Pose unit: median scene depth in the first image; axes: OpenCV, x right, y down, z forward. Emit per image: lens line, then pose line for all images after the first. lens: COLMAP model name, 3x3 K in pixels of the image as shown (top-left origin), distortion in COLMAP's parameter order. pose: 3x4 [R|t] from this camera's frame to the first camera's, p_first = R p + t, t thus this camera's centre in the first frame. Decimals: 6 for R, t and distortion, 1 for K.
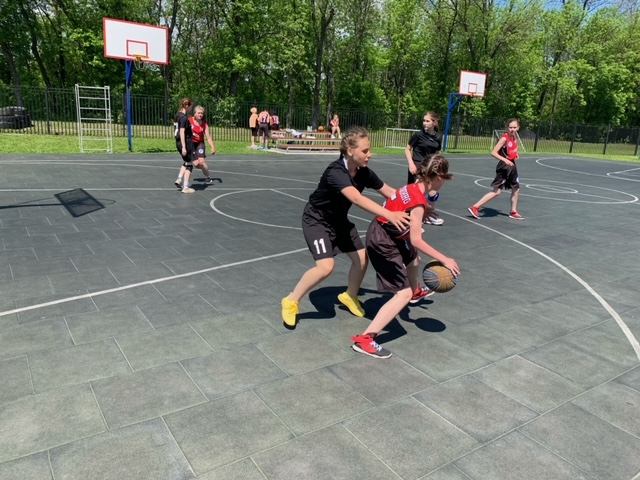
lens RADIAL K [[469.2, 0, 319.2], [0, 469.2, 239.8], [0, 0, 1]] dist [0.005953, -0.005225]
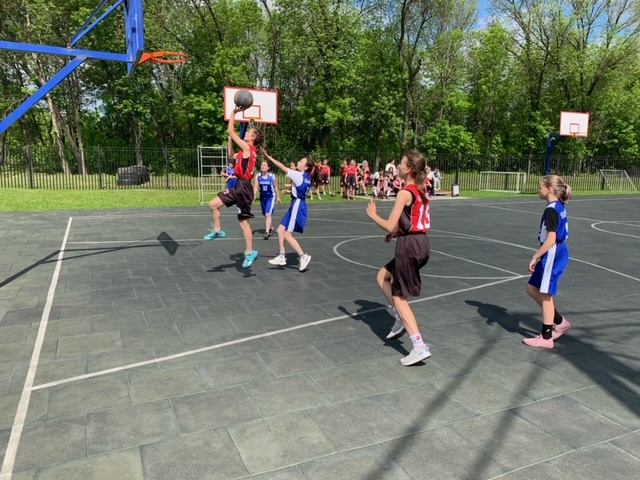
lens RADIAL K [[469.2, 0, 319.2], [0, 469.2, 239.8], [0, 0, 1]] dist [0.005953, -0.005225]
pose [[0.984393, -0.011750, -0.175594, -0.039708], [-0.005177, 0.995404, -0.095629, -0.000333], [0.175910, 0.095045, 0.979807, -0.025207]]
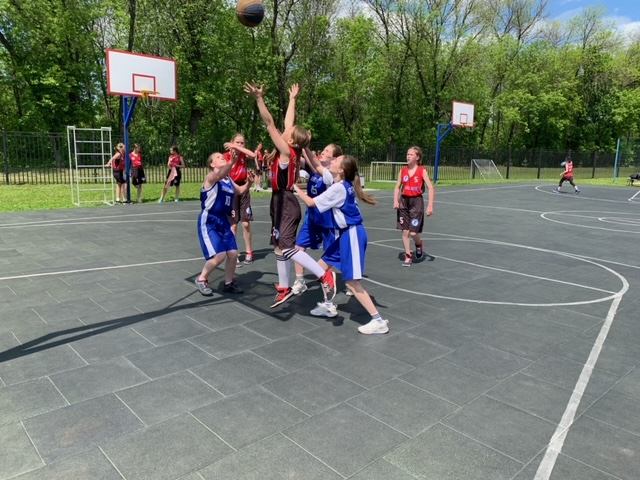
lens RADIAL K [[481.8, 0, 322.1], [0, 481.8, 237.3], [0, 0, 1]] dist [0.001404, -0.002054]
pose [[0.990714, -0.056673, 0.123586, -0.184387], [0.066143, 0.995068, -0.073924, -0.038693], [-0.118787, 0.081412, 0.989577, 0.108754]]
